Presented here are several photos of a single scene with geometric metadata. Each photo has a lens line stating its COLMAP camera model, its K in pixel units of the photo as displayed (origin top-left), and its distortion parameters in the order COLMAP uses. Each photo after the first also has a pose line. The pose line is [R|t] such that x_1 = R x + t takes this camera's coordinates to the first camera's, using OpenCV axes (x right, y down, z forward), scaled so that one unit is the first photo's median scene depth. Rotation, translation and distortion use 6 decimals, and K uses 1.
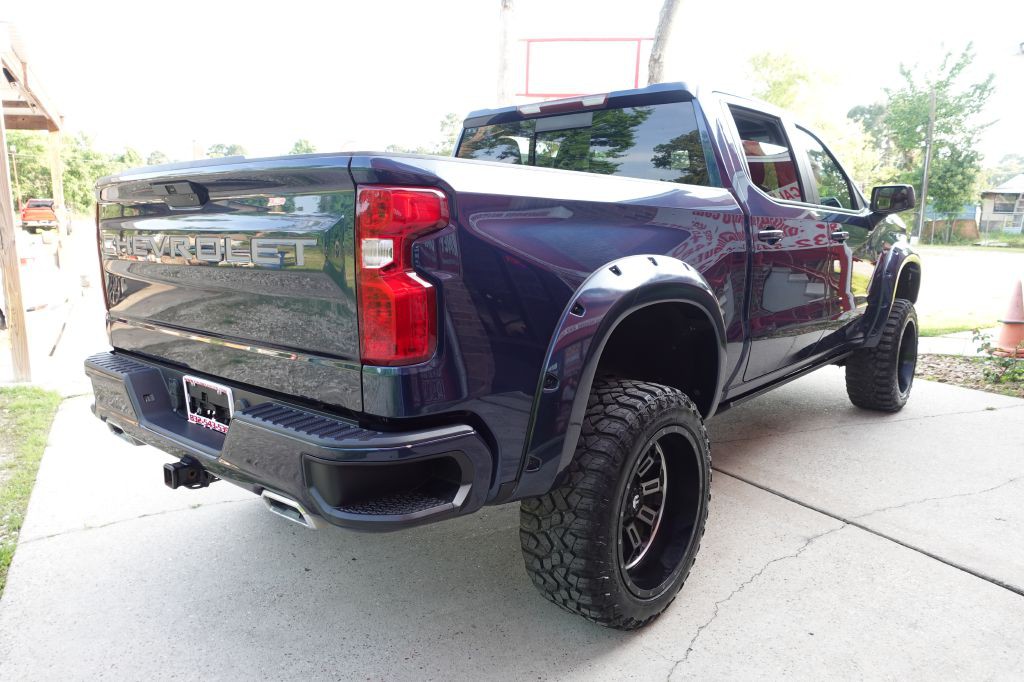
lens RADIAL K [[705.7, 0, 517.3], [0, 705.7, 341.2], [0, 0, 1]] dist [0.000974, -0.001023]
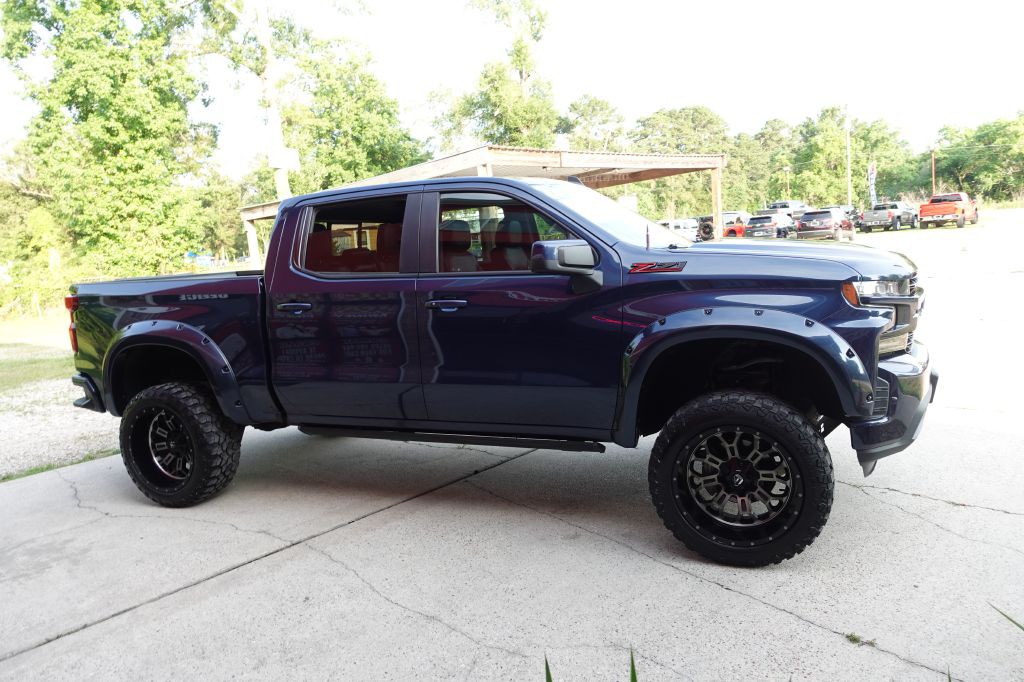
lens RADIAL K [[705.7, 0, 516.6], [0, 705.7, 340.6], [0, 0, 1]] dist [0.000974, -0.001023]
pose [[0.304785, 0.107905, -0.946289, 1.798216], [-0.085624, 0.992642, 0.085612, -0.241884], [0.948564, 0.054932, 0.311782, 1.010336]]
